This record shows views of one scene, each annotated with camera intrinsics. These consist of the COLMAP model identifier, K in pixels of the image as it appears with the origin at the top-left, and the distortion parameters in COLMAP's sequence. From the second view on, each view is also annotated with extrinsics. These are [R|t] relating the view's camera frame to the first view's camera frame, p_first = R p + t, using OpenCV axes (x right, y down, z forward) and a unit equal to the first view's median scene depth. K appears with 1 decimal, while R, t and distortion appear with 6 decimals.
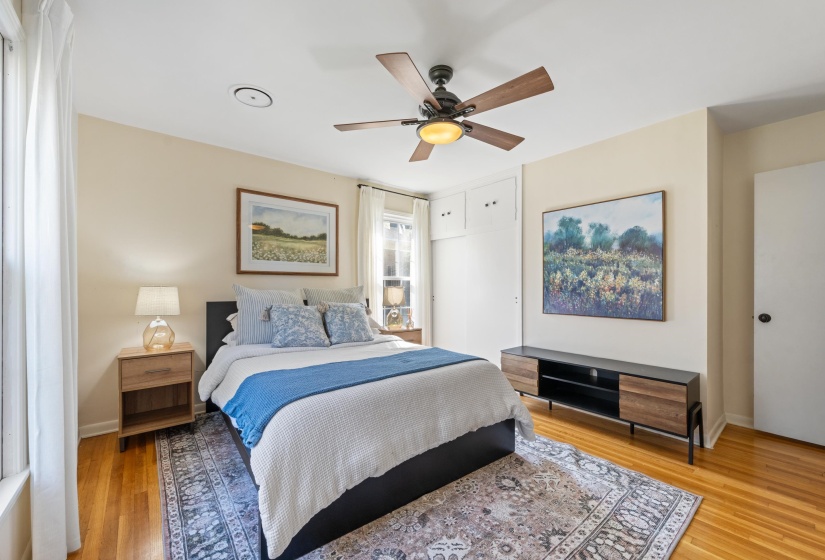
lens RADIAL K [[329.6, 0, 413.0], [0, 329.6, 282.3], [0, 0, 1]] dist [-0.002267, -0.000328]
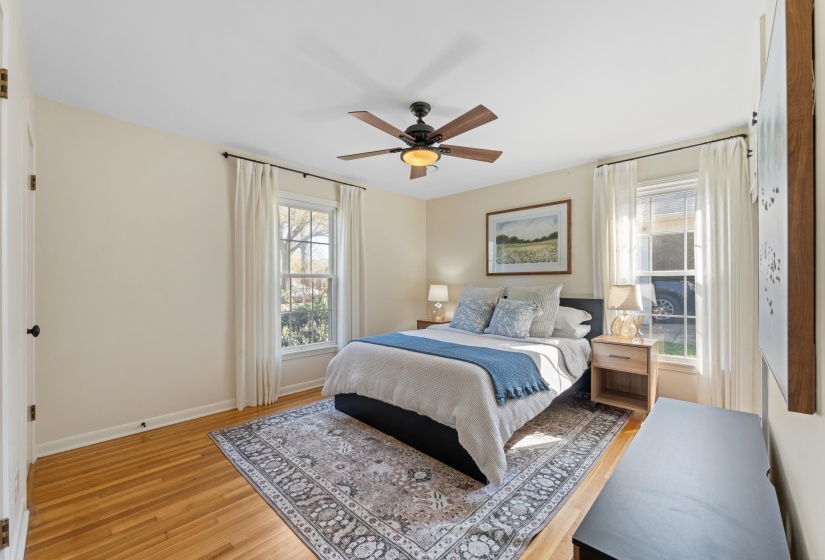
lens RADIAL K [[329.6, 0, 413.0], [0, 329.6, 282.3], [0, 0, 1]] dist [-0.002267, -0.000328]
pose [[0.128919, -0.005063, -0.991642, 0.791684], [0.017070, 0.999850, -0.002885, 0.000619], [0.991508, -0.016555, 0.128986, 0.509778]]
